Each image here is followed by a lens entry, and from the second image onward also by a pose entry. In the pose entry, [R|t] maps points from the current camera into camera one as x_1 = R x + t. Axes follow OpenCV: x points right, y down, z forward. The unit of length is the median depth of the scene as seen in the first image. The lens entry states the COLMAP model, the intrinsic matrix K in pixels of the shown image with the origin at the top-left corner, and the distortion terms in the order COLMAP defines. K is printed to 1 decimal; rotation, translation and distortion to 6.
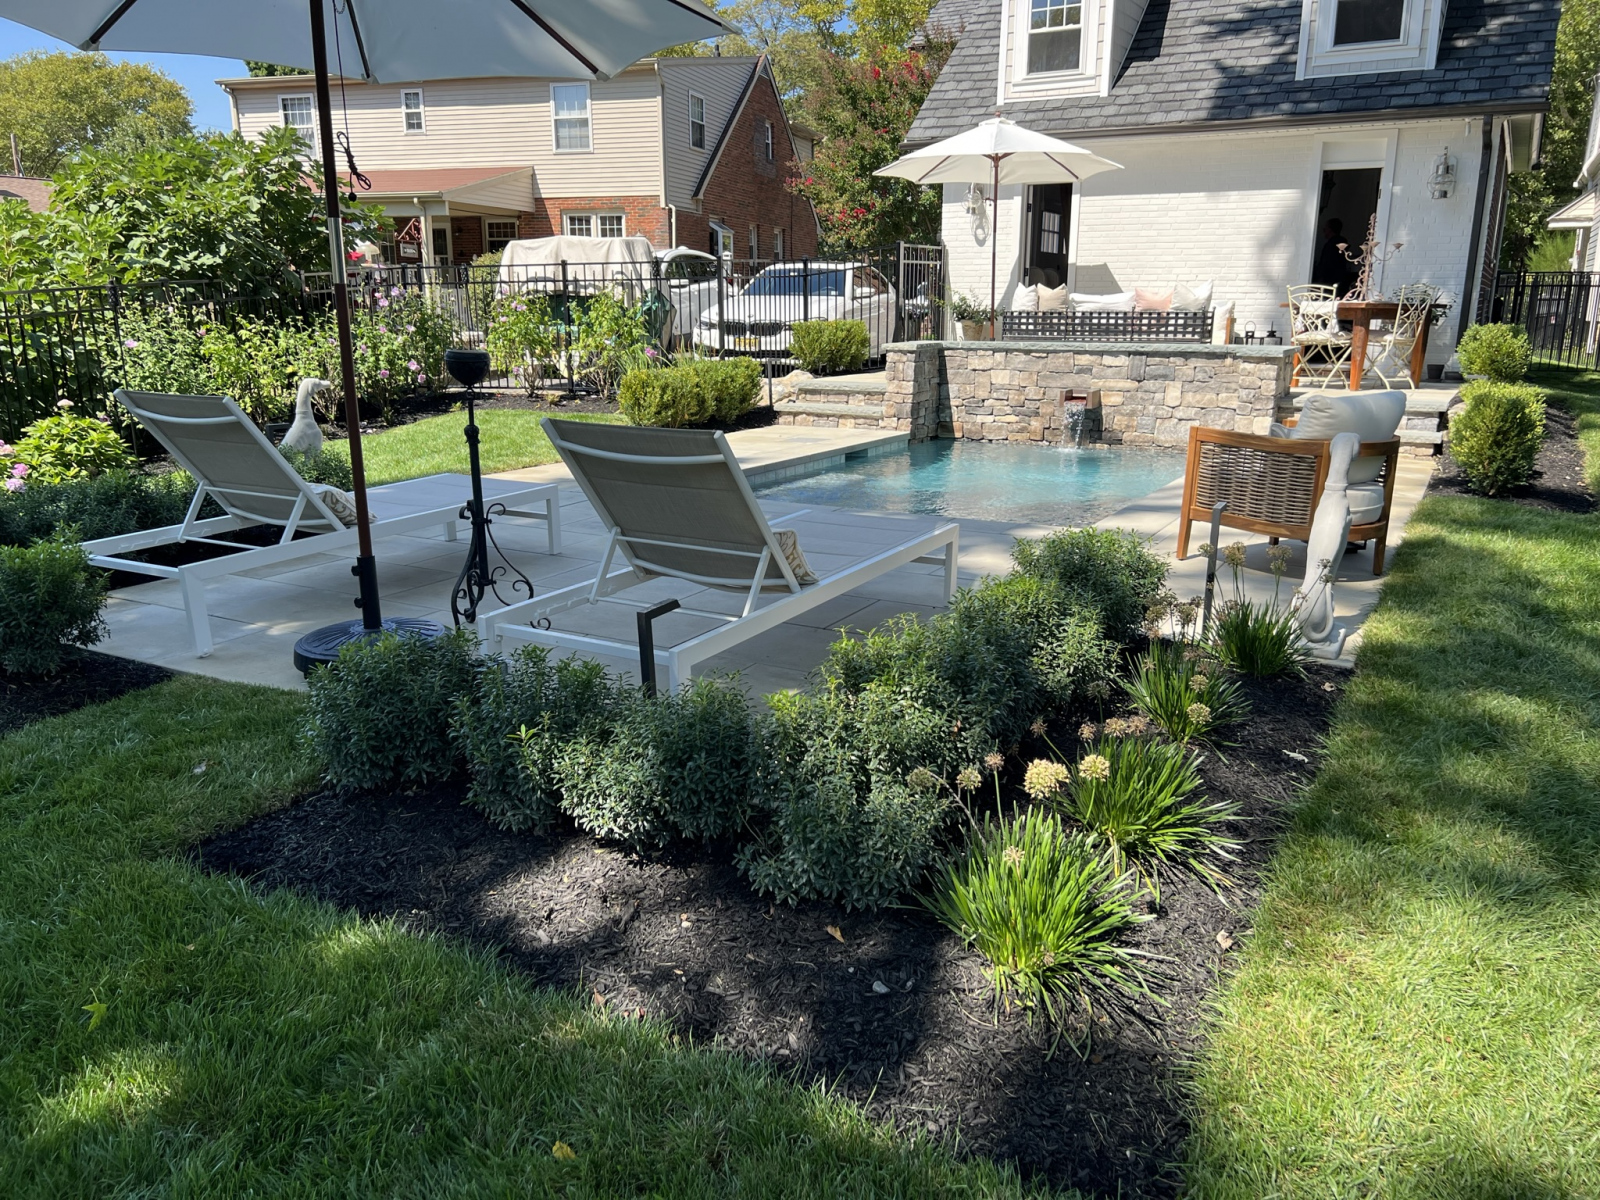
lens RADIAL K [[1215.8, 0, 809.8], [0, 1215.8, 588.5], [0, 0, 1]] dist [0.056448, -0.060466]
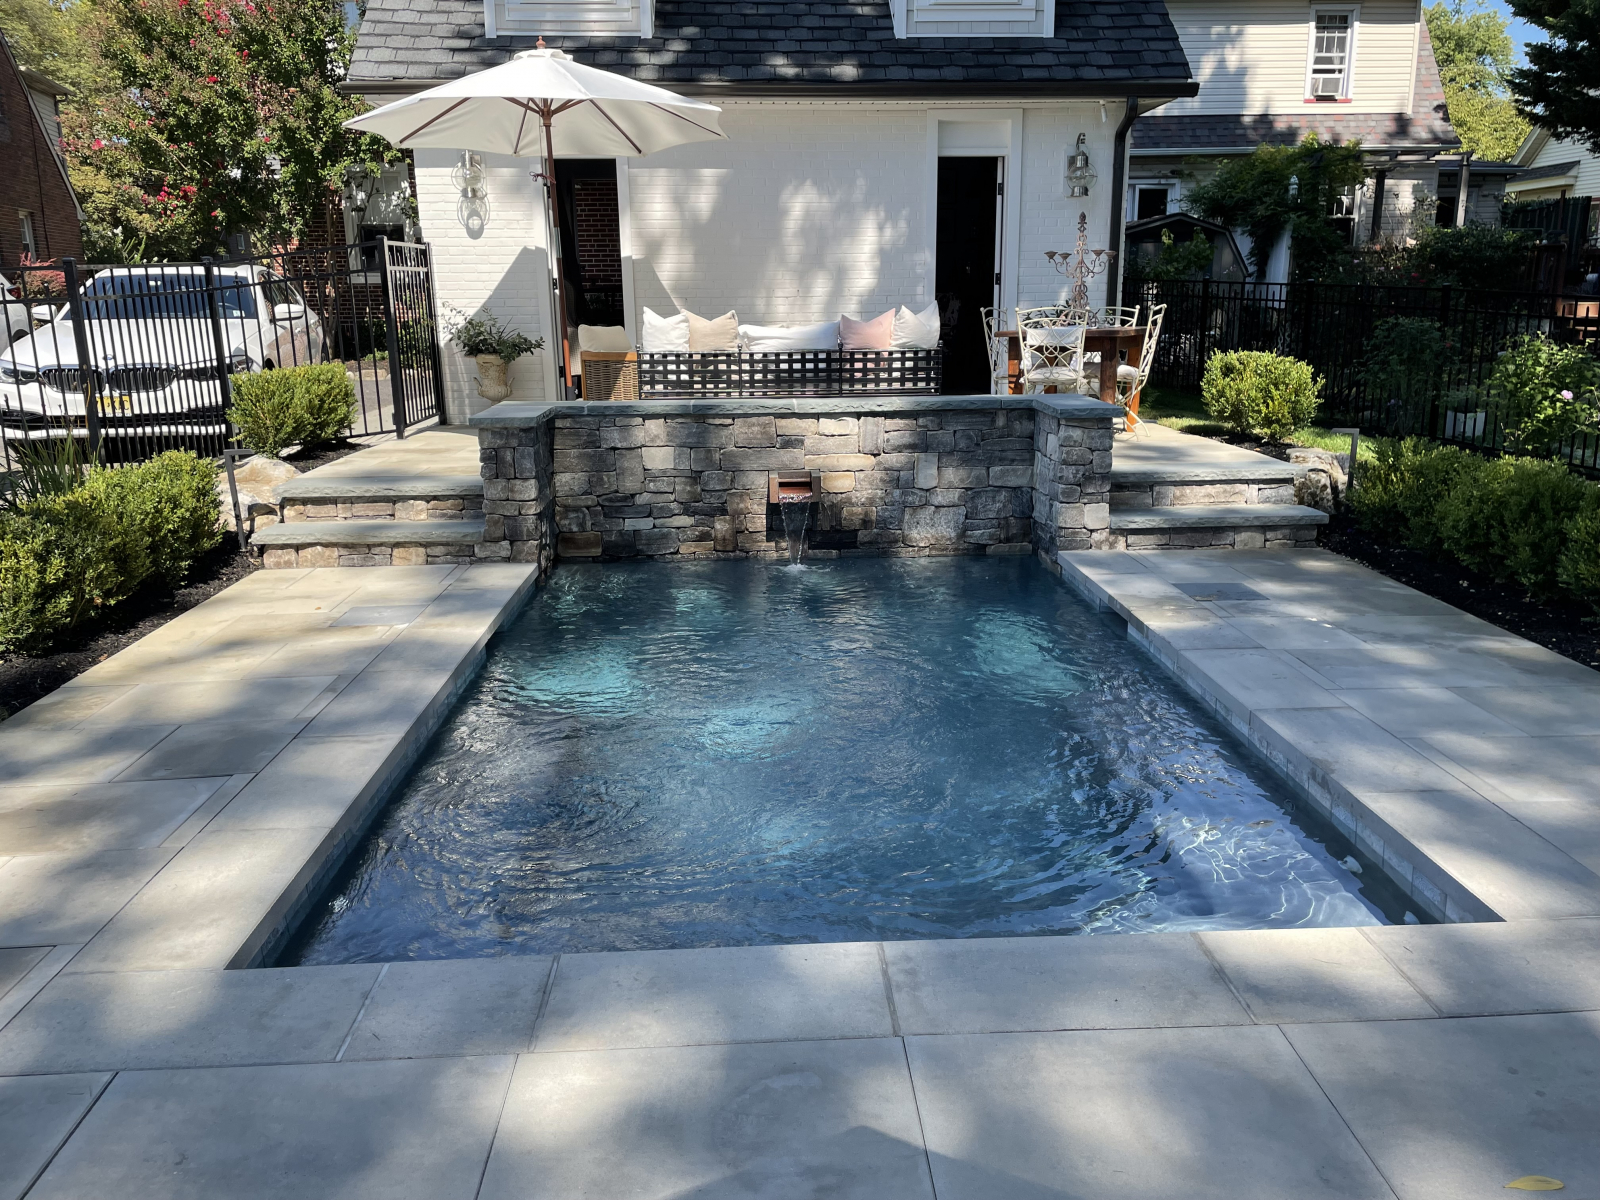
lens RADIAL K [[1209.8, 0, 808.4], [0, 1209.8, 589.2], [0, 0, 1]] dist [0.073736, -0.095160]
pose [[0.846885, -0.137599, 0.513665, -0.097571], [0.134221, 0.989978, 0.043901, -0.110302], [-0.514558, 0.031765, 0.856867, 0.378884]]
